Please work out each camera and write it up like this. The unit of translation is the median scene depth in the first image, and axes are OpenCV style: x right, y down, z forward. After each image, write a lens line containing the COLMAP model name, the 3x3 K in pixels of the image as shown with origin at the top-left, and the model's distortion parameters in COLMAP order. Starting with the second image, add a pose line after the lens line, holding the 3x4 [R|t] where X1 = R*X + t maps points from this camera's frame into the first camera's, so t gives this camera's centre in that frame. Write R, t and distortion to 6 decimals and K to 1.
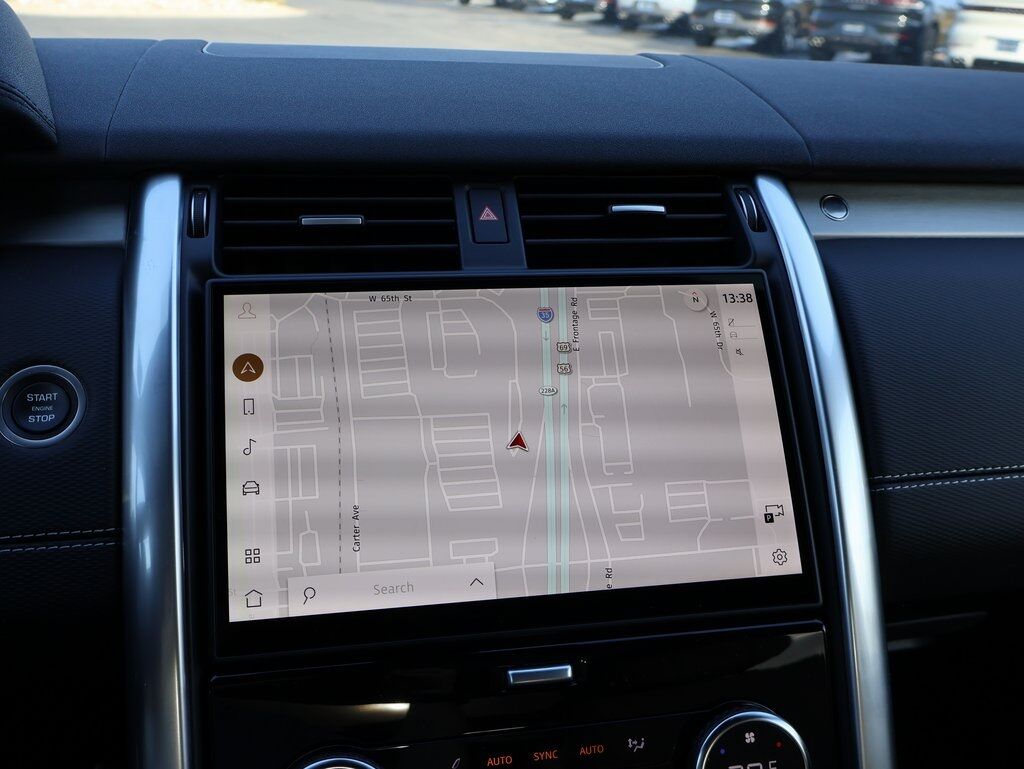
lens RADIAL K [[963.1, 0, 529.4], [0, 963.1, 386.8], [0, 0, 1]] dist [0.003396, 0.000000]
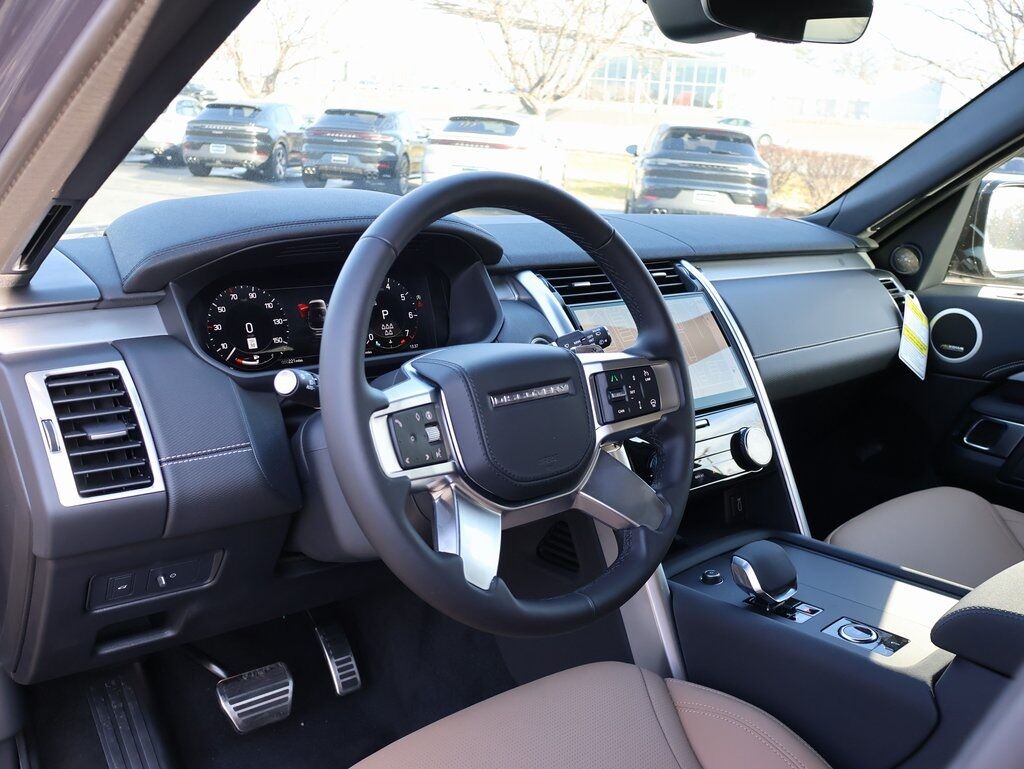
lens RADIAL K [[963.1, 0, 508.2], [0, 963.1, 382.8], [0, 0, 1]] dist [0.003396, 0.000000]
pose [[0.872972, -0.122347, 0.472177, -1.502892], [0.179424, 0.980706, -0.077610, 0.243252], [-0.453572, 0.152471, 0.878081, -1.120390]]
